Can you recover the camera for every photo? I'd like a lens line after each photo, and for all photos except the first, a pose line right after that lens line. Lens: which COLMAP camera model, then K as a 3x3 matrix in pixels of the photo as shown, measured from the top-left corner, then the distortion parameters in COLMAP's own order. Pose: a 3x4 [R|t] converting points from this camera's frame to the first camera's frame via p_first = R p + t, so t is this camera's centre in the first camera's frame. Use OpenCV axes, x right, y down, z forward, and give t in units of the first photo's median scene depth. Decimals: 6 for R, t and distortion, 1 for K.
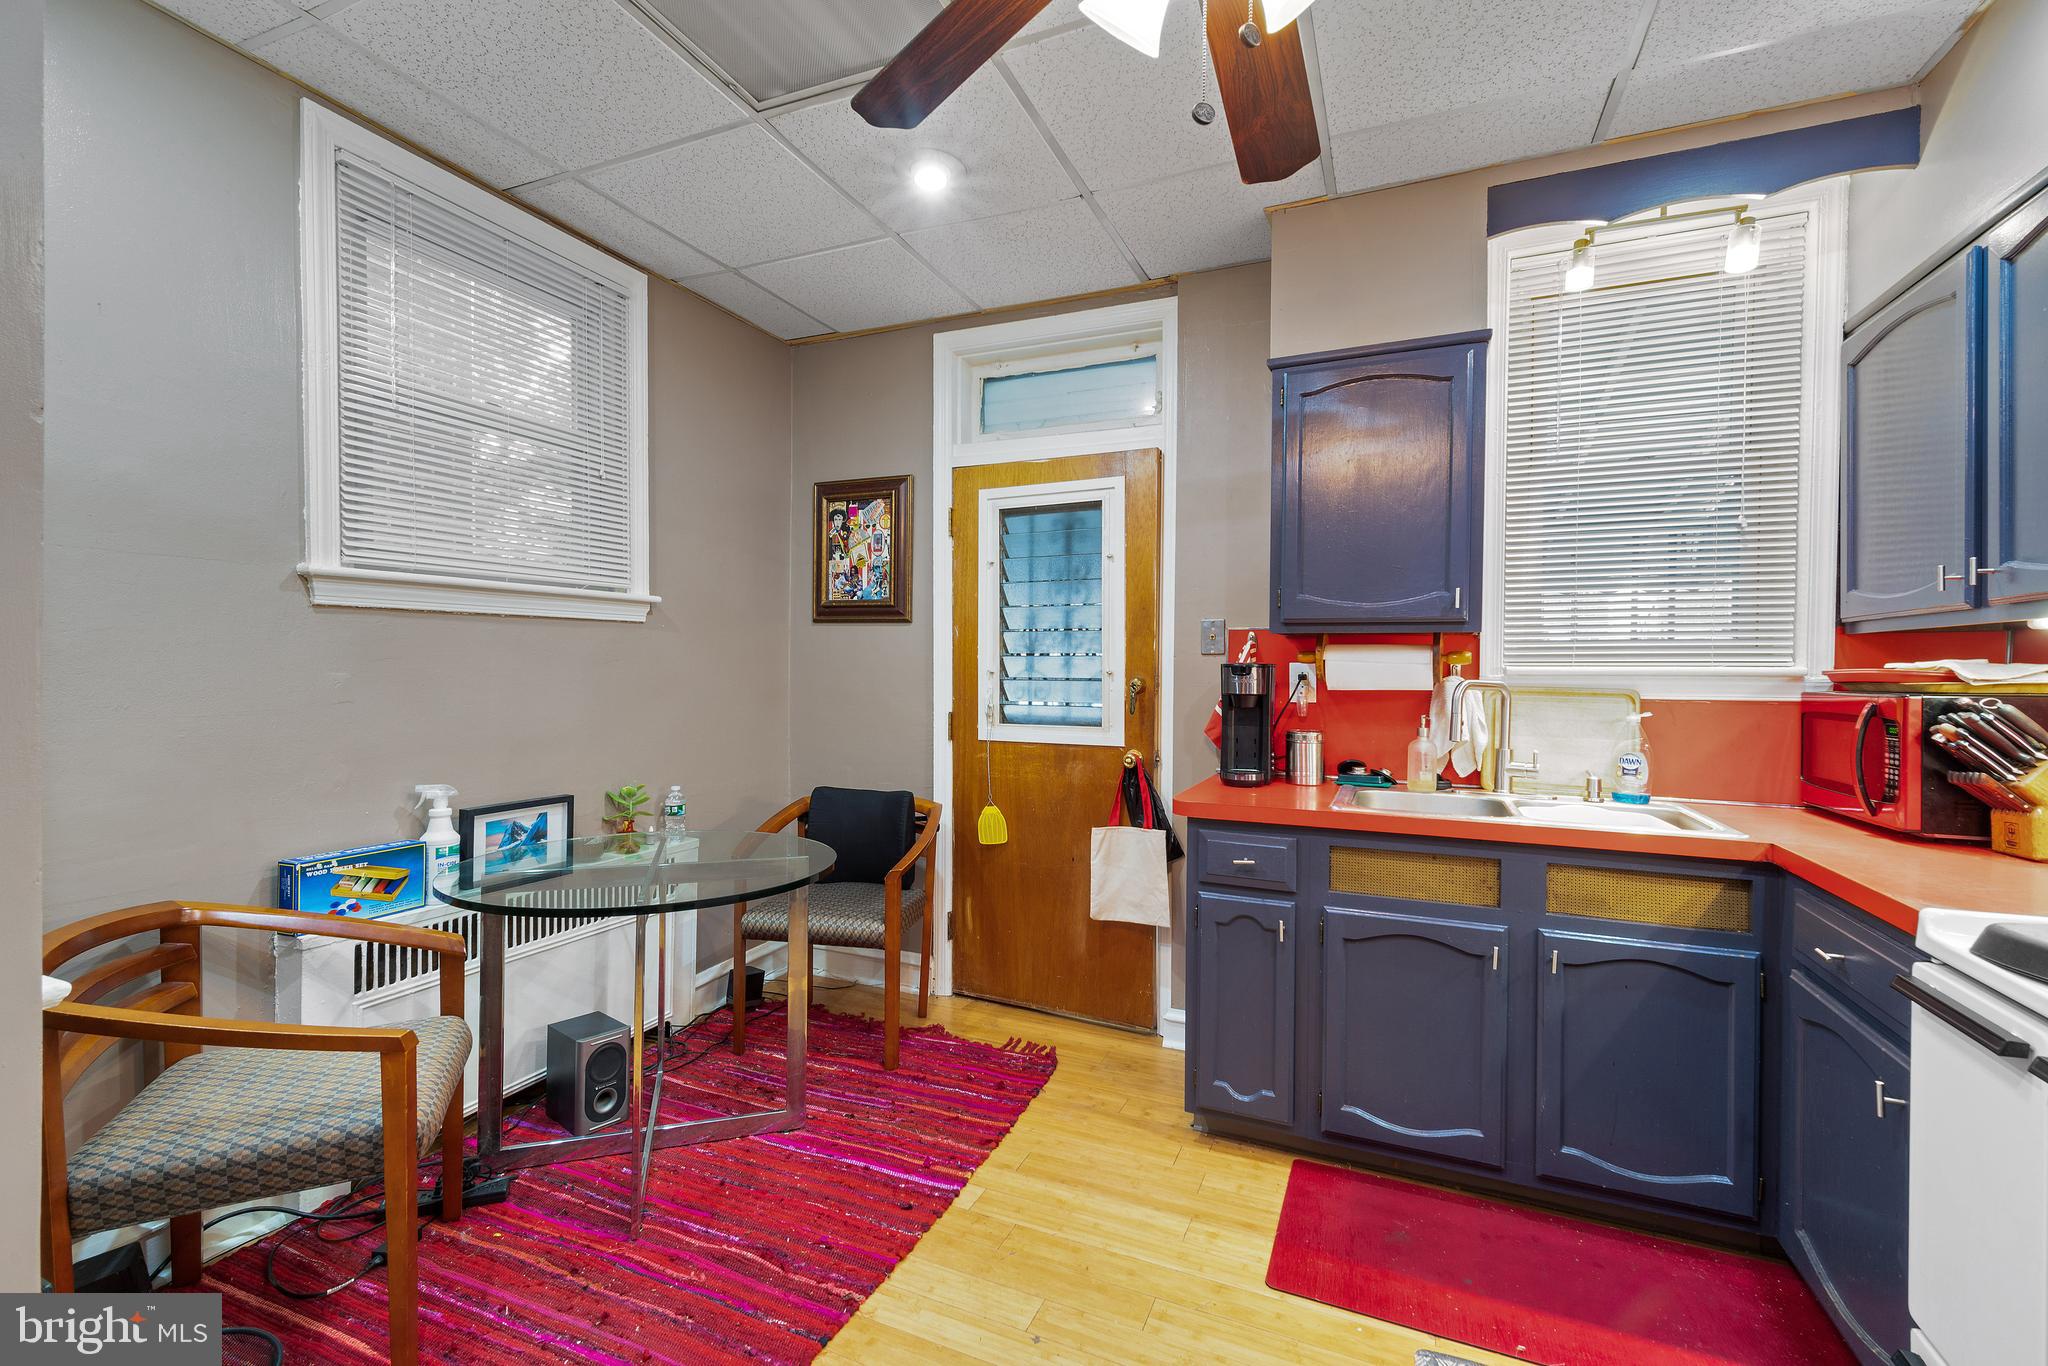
lens RADIAL K [[870.4, 0, 1022.8], [0, 870.4, 673.8], [0, 0, 1]] dist [0.002503, 0.000153]
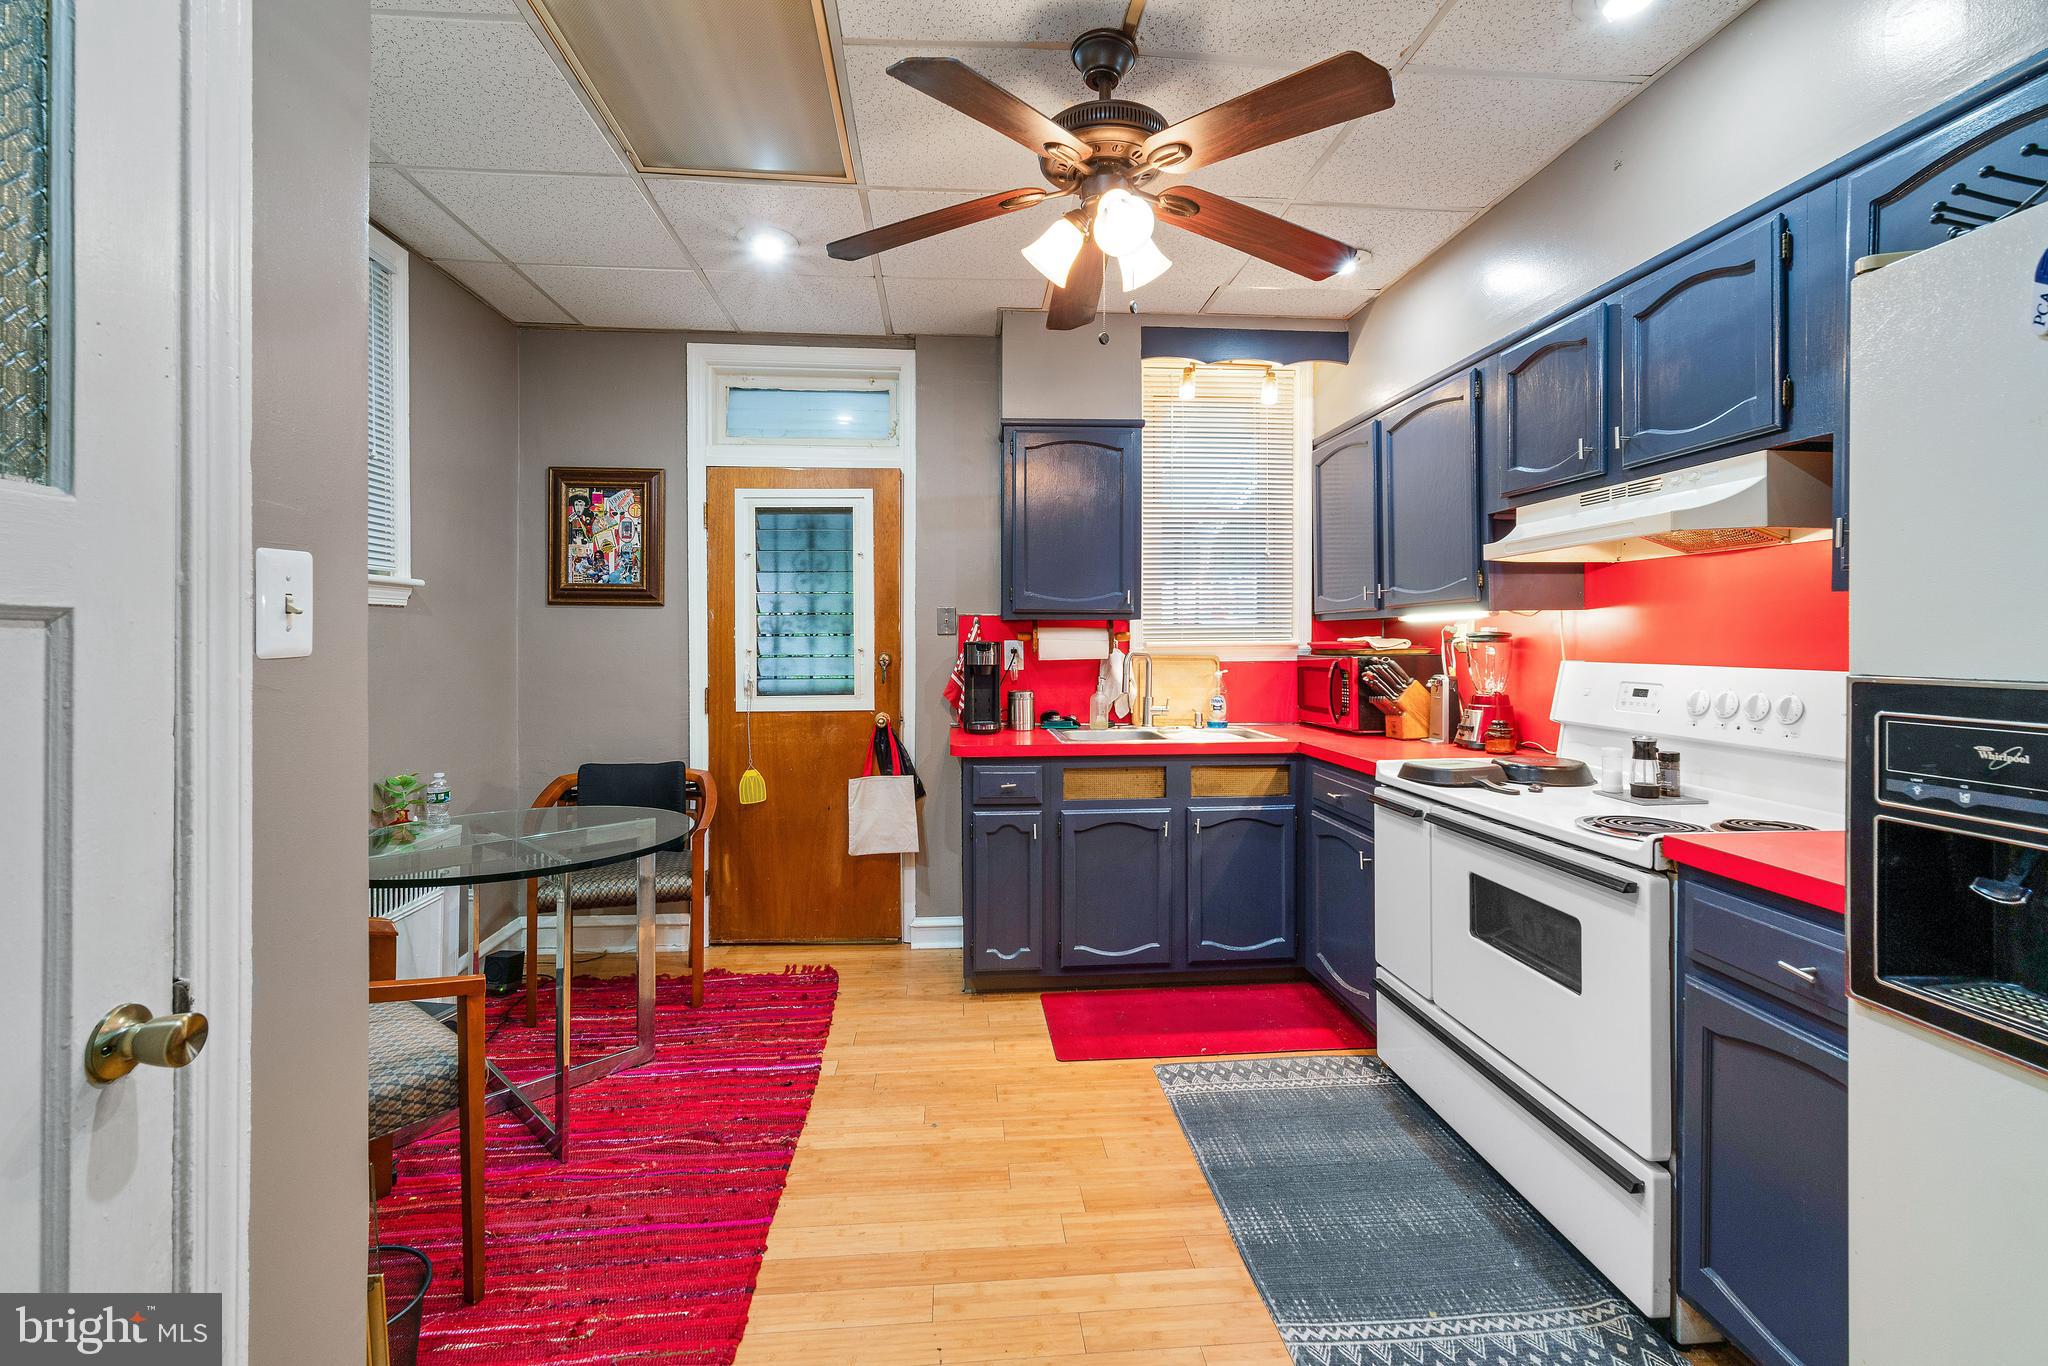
lens RADIAL K [[866.0, 0, 1013.2], [0, 866.0, 638.6], [0, 0, 1]] dist [-0.001123, -0.000227]
pose [[0.883666, -0.010096, 0.468008, -0.321675], [0.014140, 0.999887, -0.005129, -0.009401], [-0.467903, 0.011150, 0.883709, -0.190124]]
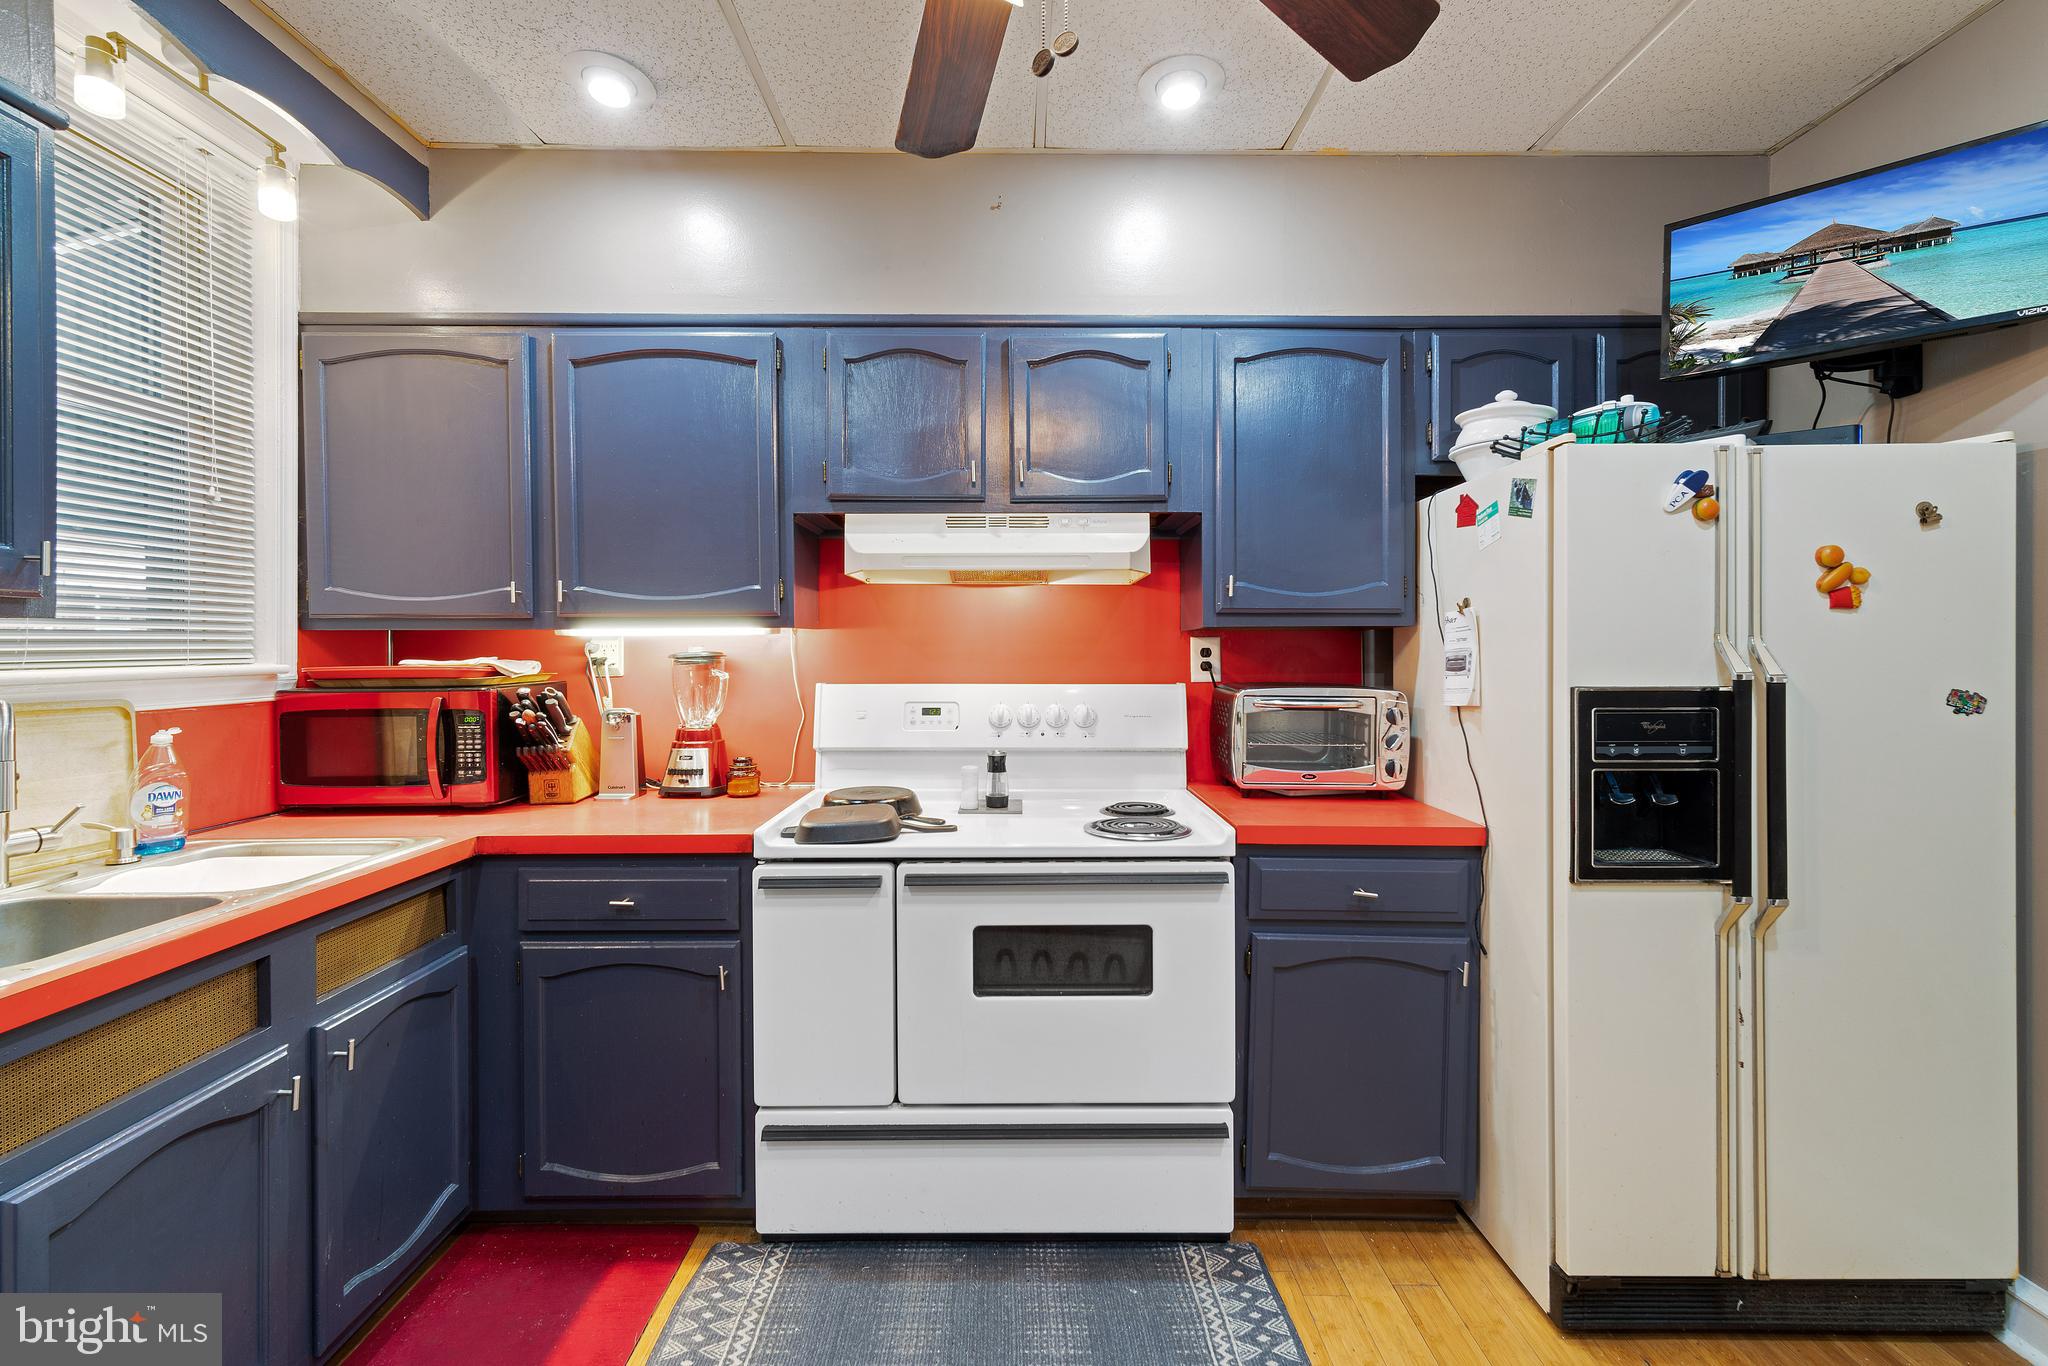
lens RADIAL K [[863.2, 0, 1021.5], [0, 863.2, 665.3], [0, 0, 1]] dist [-0.000590, -0.000086]
pose [[-0.393570, -0.024282, 0.918974, -0.235361], [0.005845, 0.999565, 0.028914, -0.025005], [-0.919276, 0.016751, -0.393256, 0.545844]]
